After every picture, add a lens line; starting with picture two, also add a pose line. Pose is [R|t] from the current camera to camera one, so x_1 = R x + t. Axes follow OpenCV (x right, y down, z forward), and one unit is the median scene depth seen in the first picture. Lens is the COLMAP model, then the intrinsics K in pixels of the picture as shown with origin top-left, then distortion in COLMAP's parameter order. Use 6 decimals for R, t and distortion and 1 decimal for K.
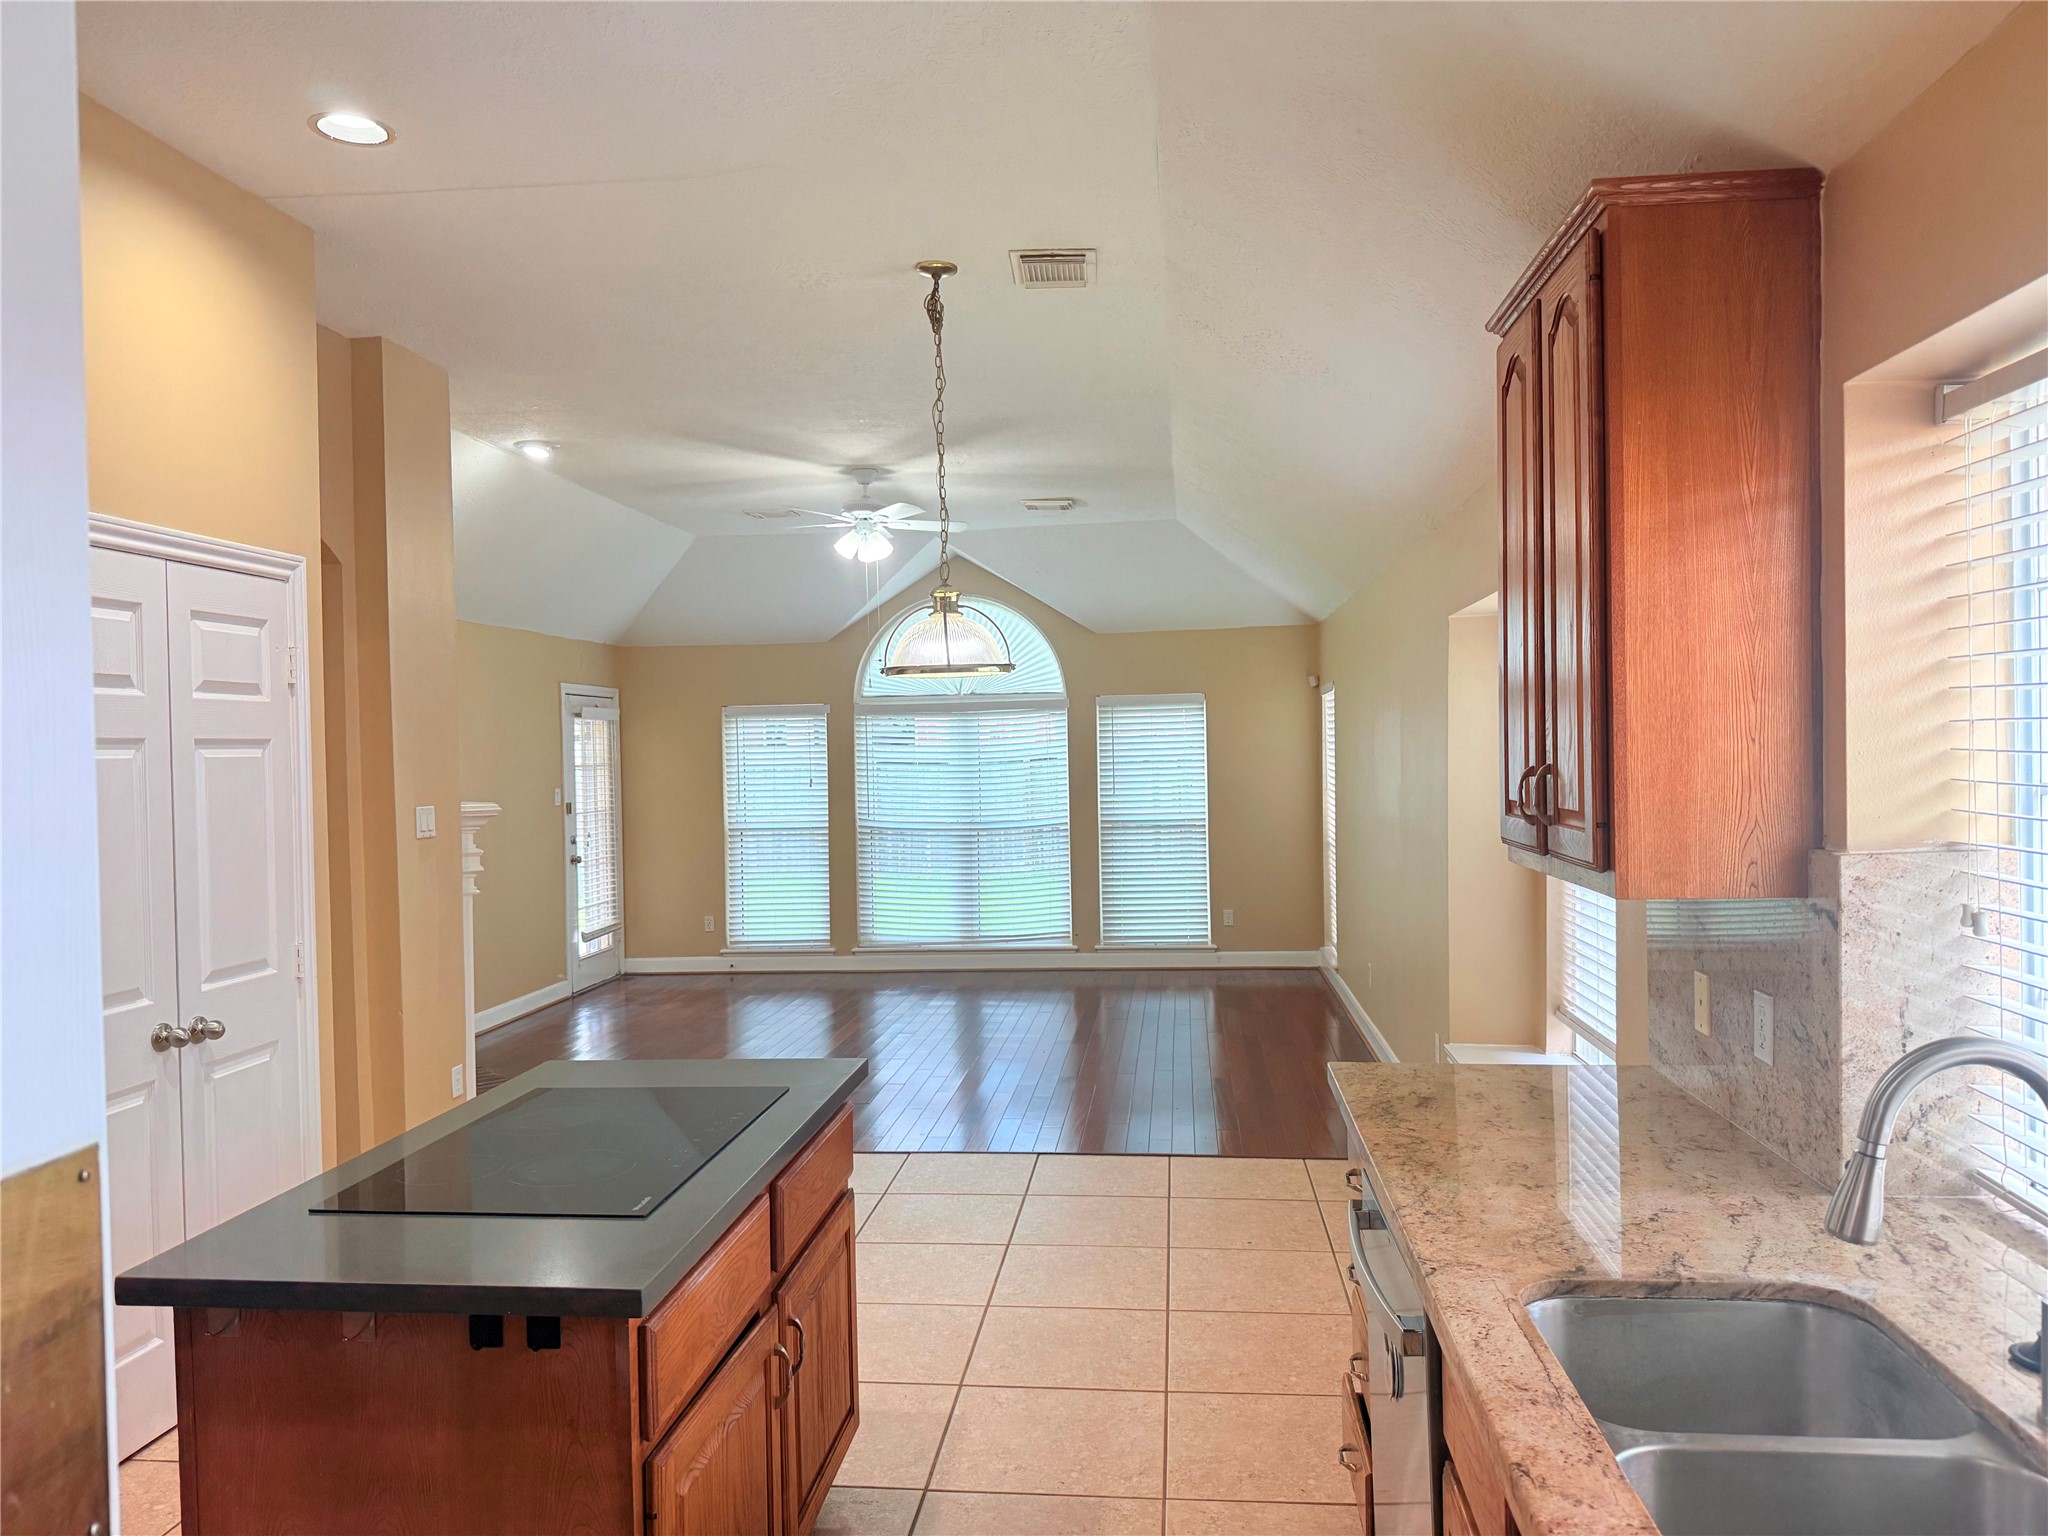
lens RADIAL K [[1449.0, 0, 1064.1], [0, 1449.0, 775.9], [0, 0, 1]] dist [0.070388, -0.102422]
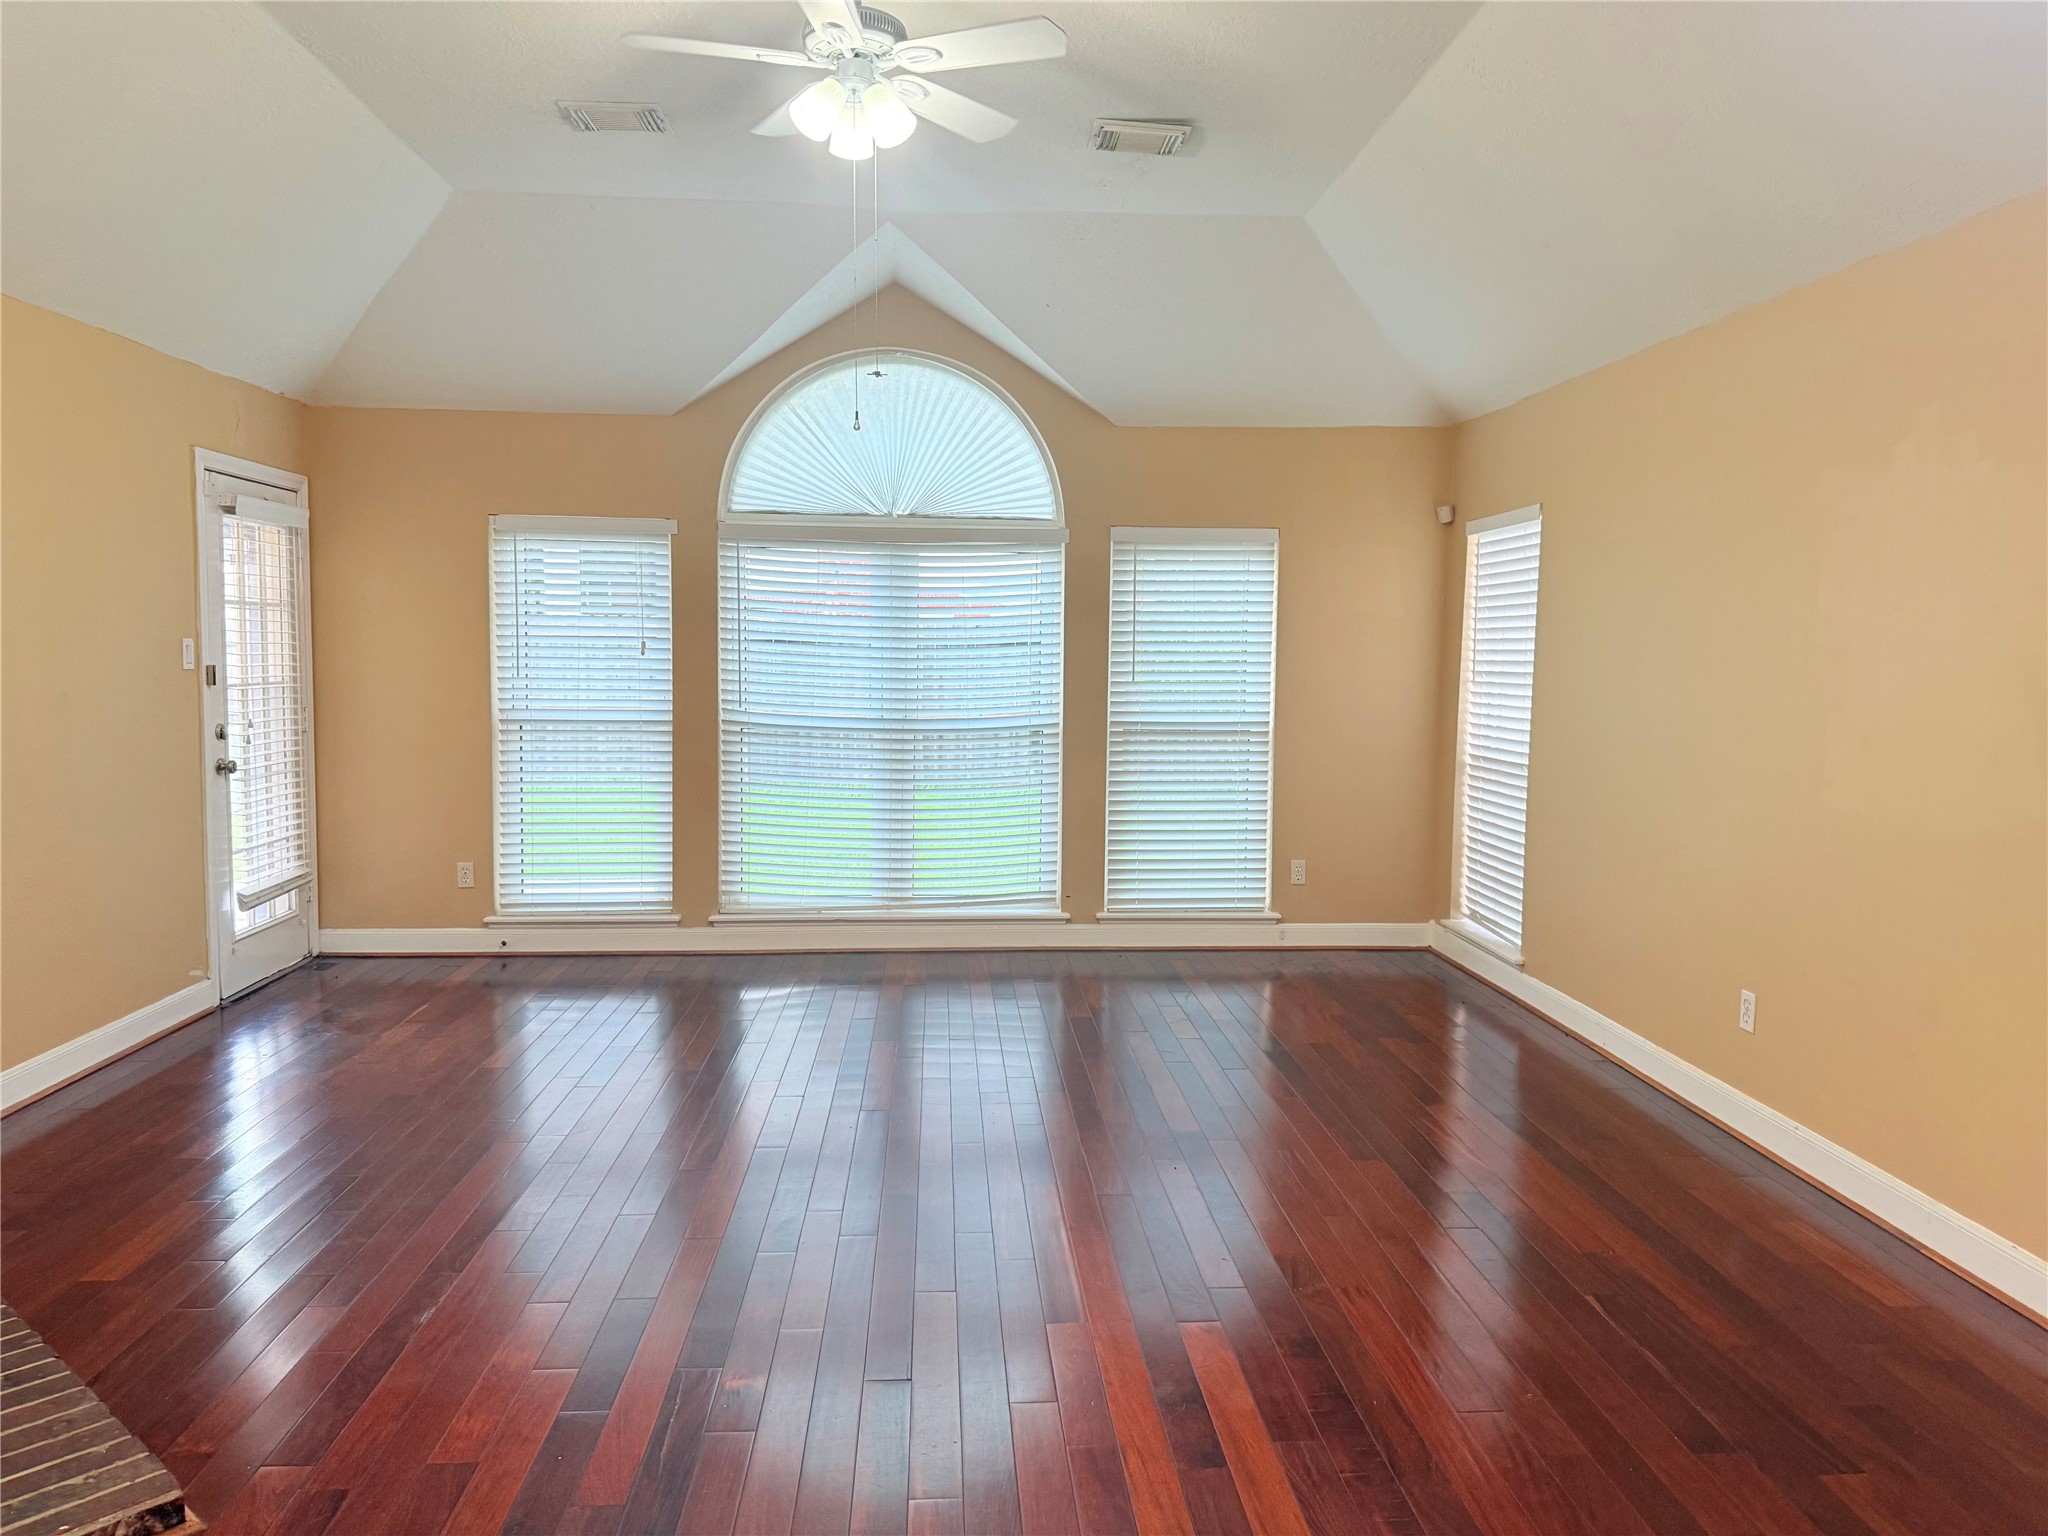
lens RADIAL K [[1449.0, 0, 1040.0], [0, 1449.0, 766.6], [0, 0, 1]] dist [0.070388, -0.102422]
pose [[0.986770, 0.018548, 0.161064, -0.108968], [-0.027772, 0.998089, 0.055209, 0.016304], [-0.159732, -0.058951, 0.985399, 0.369778]]
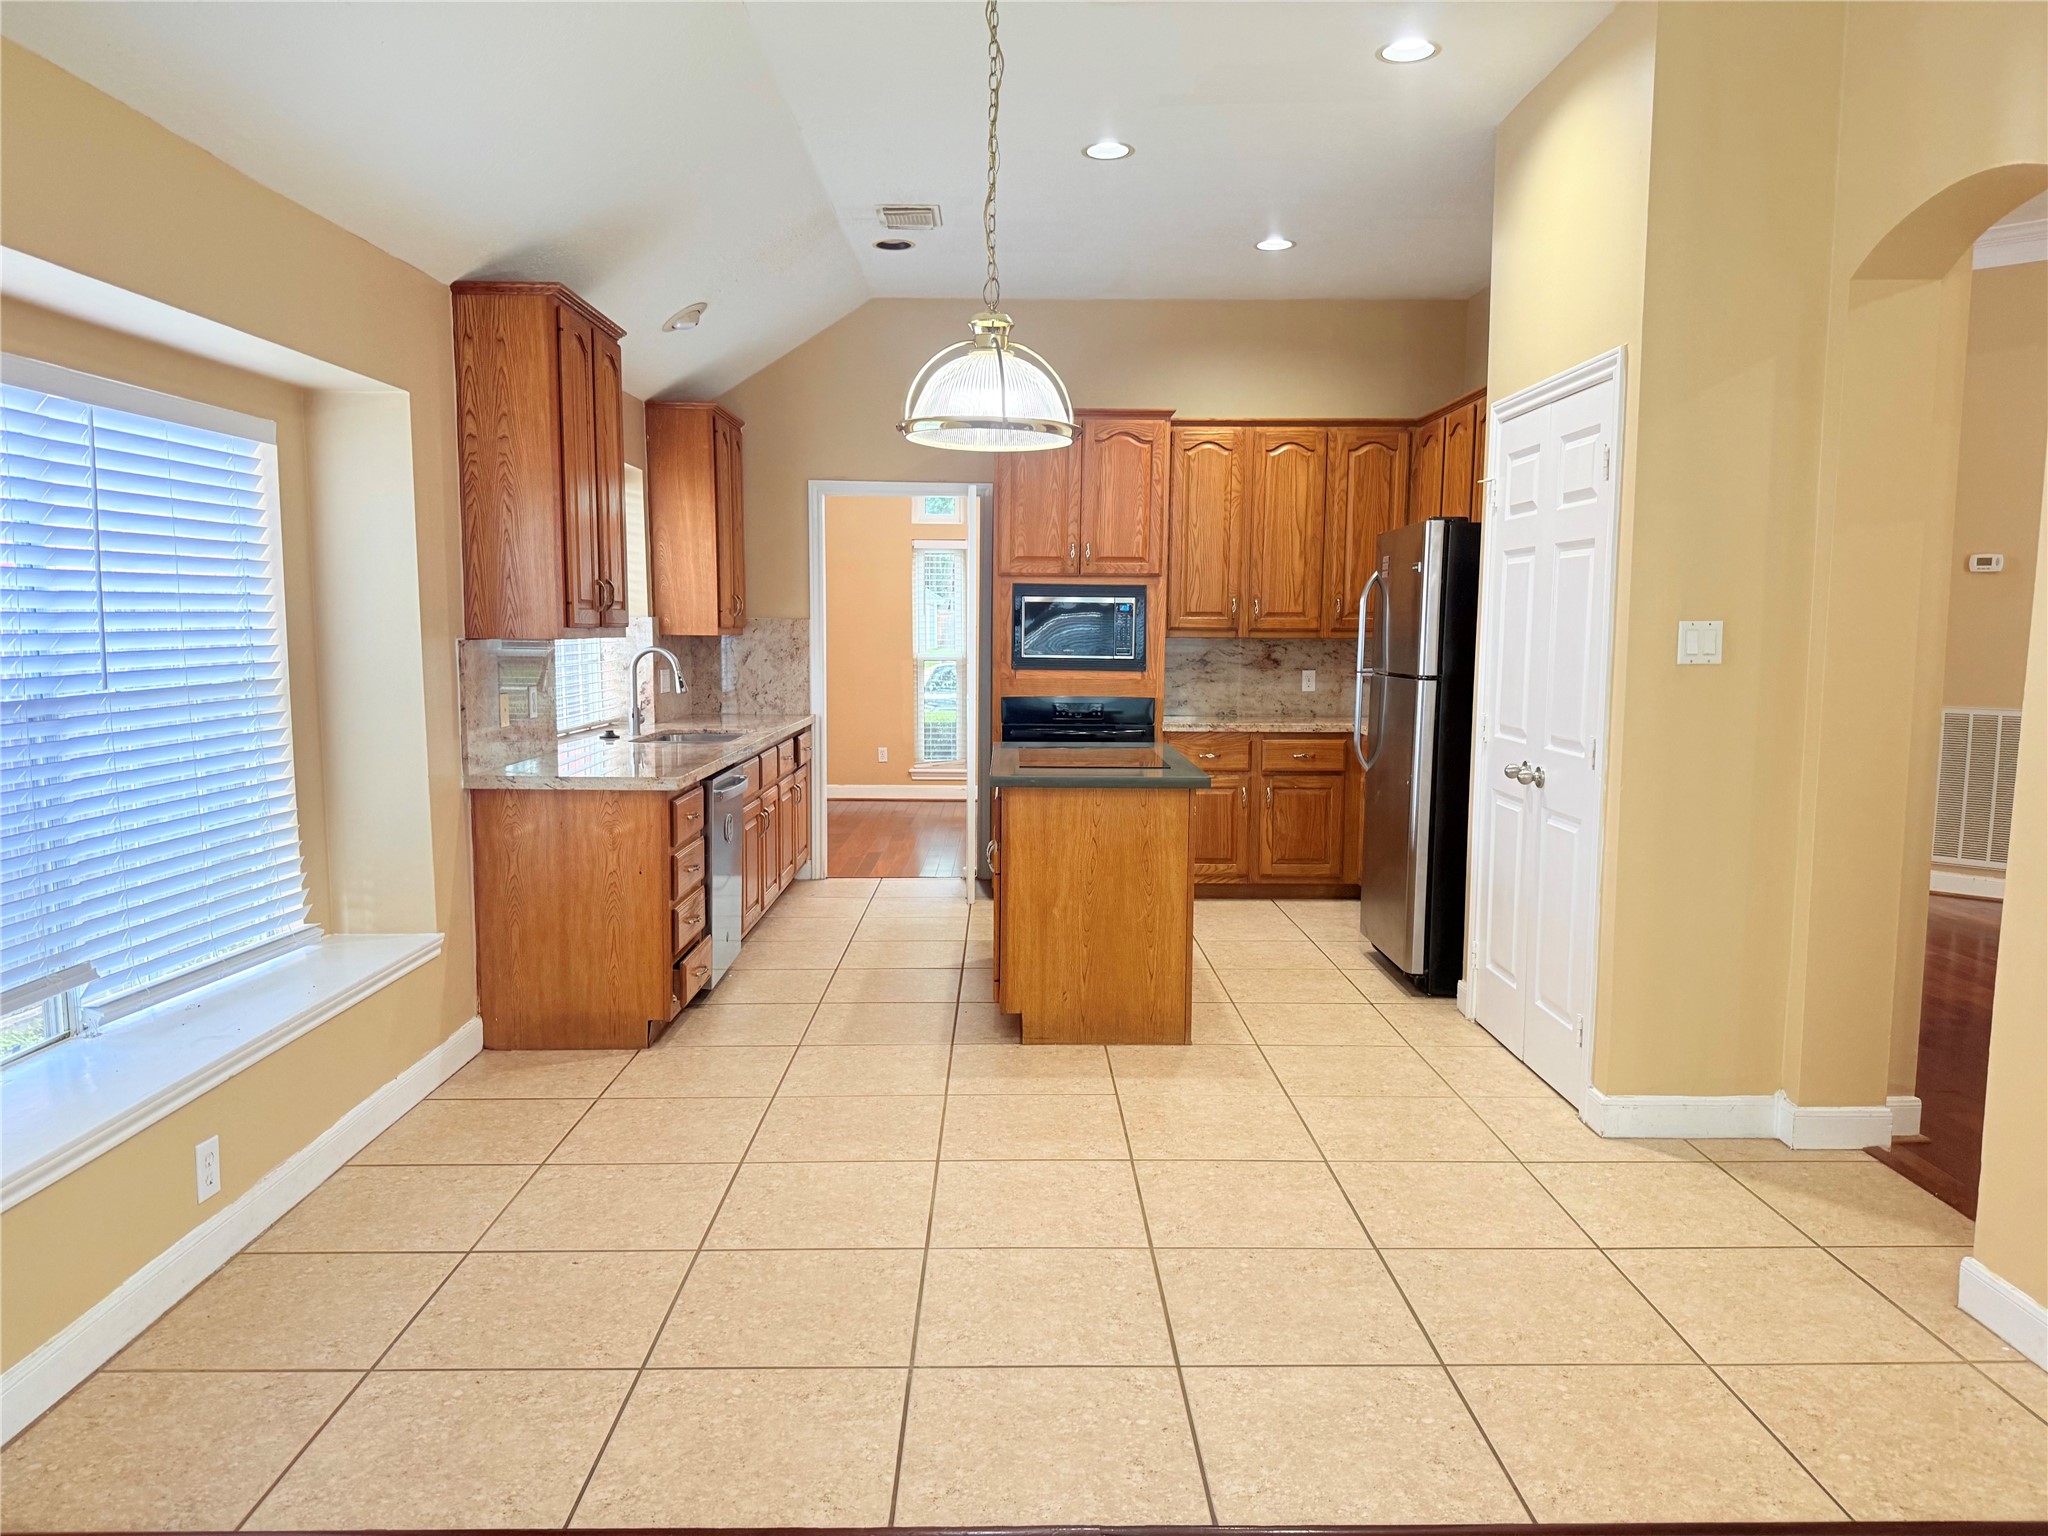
lens RADIAL K [[1449.0, 0, 1027.3], [0, 1449.0, 776.8], [0, 0, 1]] dist [0.070388, -0.102422]
pose [[-0.995761, 0.021977, -0.089312, -0.031882], [0.010389, 0.991694, 0.128202, 0.006172], [0.091388, 0.126731, -0.987718, 1.871337]]
